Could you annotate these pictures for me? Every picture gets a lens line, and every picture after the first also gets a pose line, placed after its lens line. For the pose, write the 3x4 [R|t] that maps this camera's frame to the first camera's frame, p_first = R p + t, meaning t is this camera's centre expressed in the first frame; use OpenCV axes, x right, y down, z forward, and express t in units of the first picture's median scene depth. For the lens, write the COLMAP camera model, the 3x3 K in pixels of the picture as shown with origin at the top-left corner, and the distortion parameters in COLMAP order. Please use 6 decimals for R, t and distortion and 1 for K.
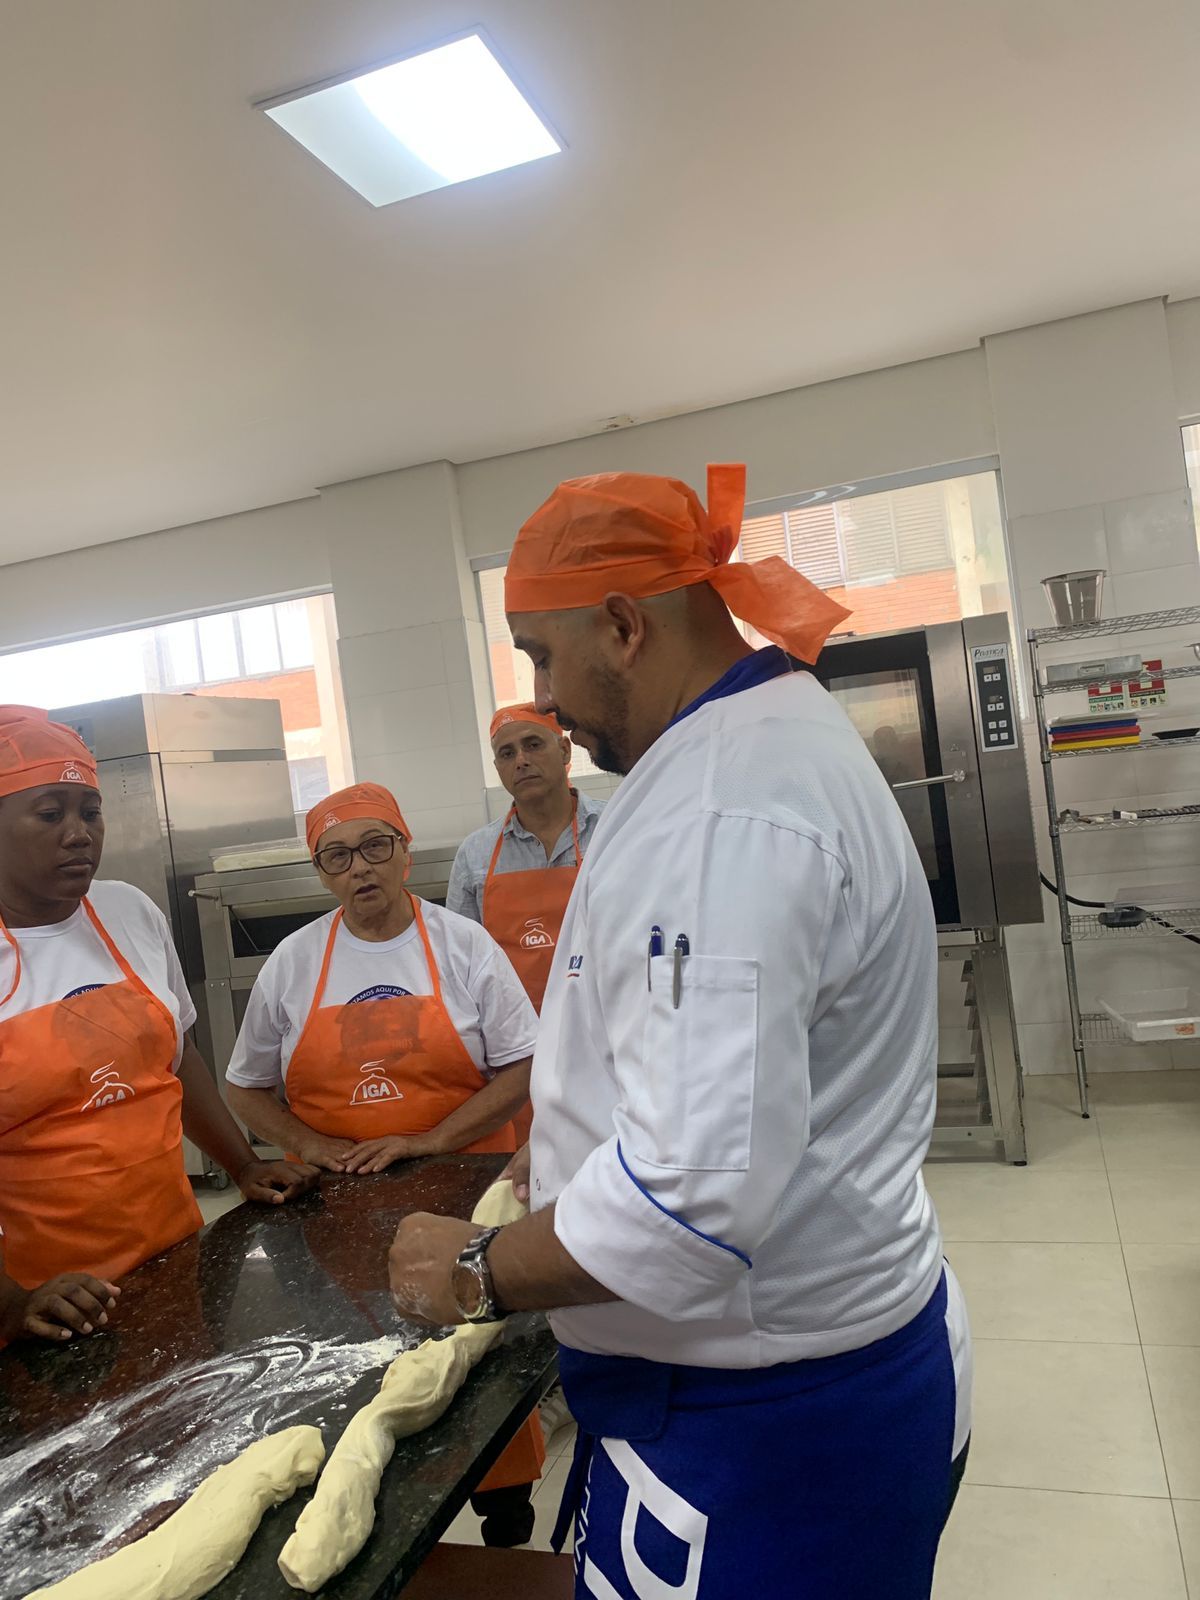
lens RADIAL K [[1202.1, 0, 590.6], [0, 1202.1, 824.3], [0, 0, 1]] dist [0.002737, -0.001754]
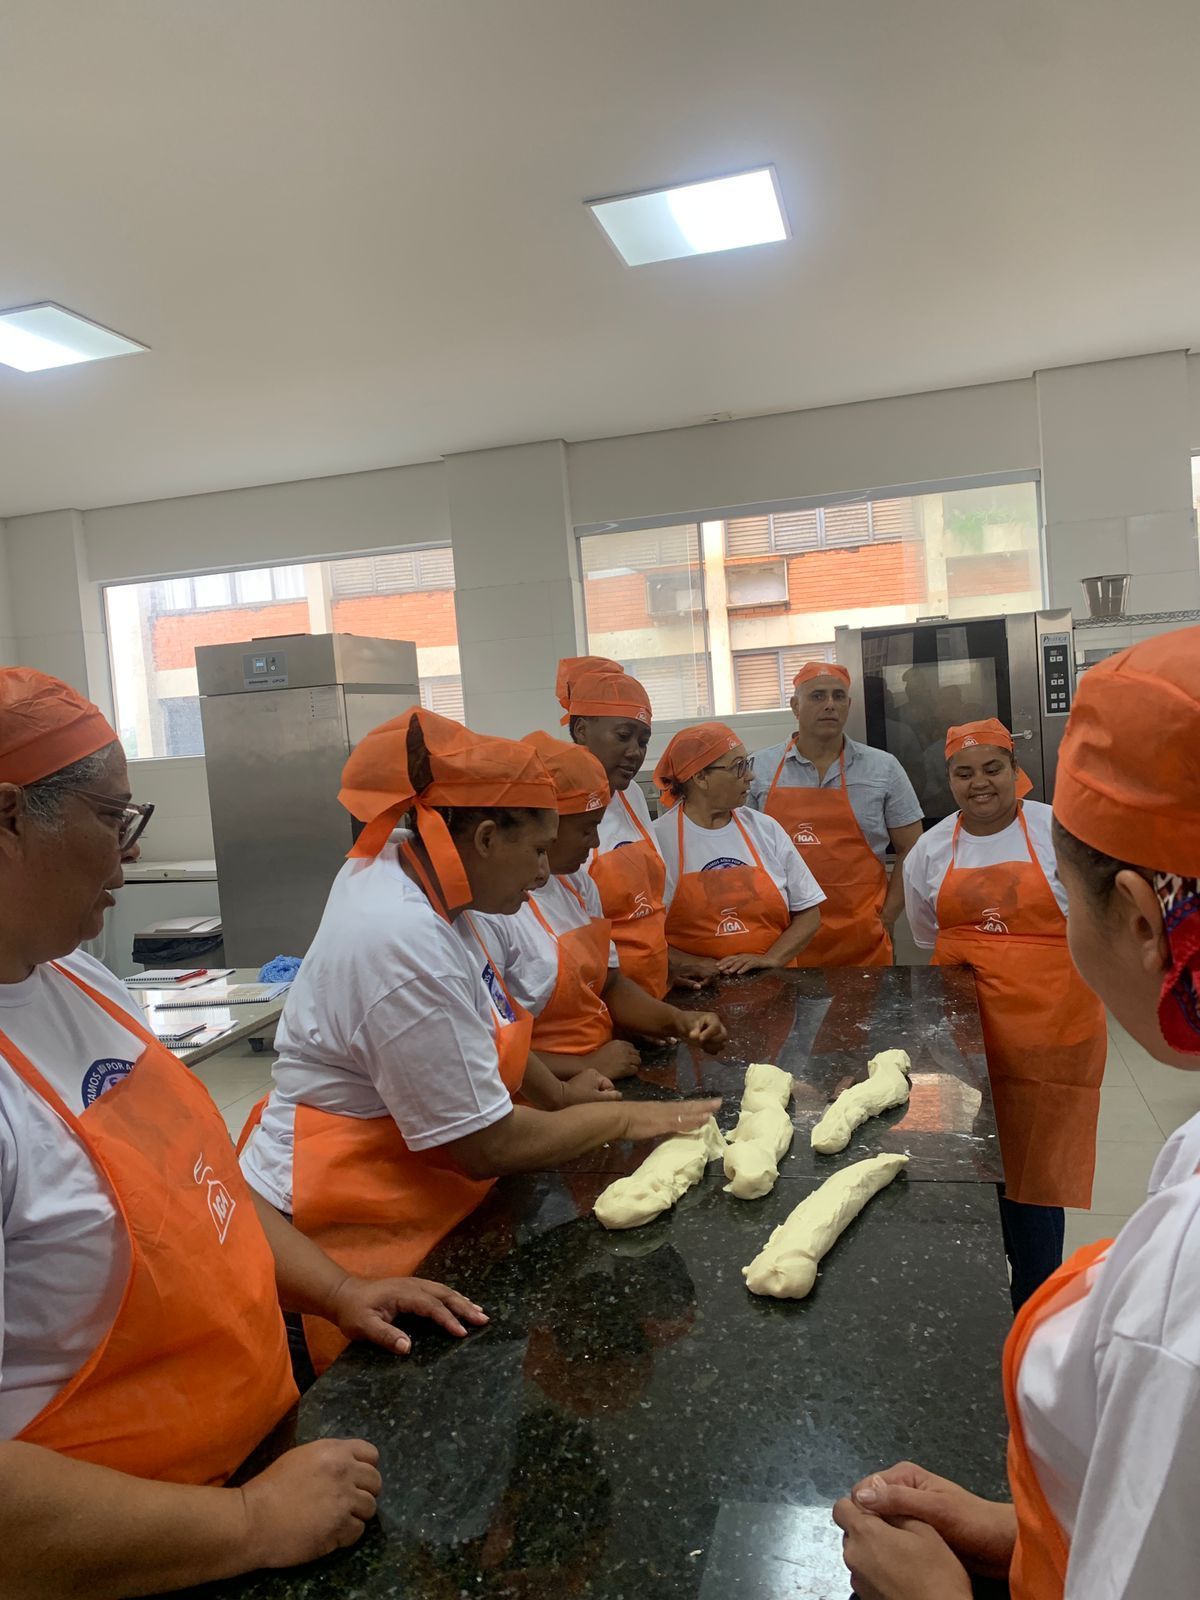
lens RADIAL K [[1199.6, 0, 600.0], [0, 1199.6, 800.0], [0, 0, 1]] dist [0.060557, -0.053418]
pose [[0.996169, 0.043234, 0.076015, -0.242099], [-0.045259, 0.998659, 0.025122, 0.017789], [-0.074827, -0.028466, 0.996790, -0.253274]]
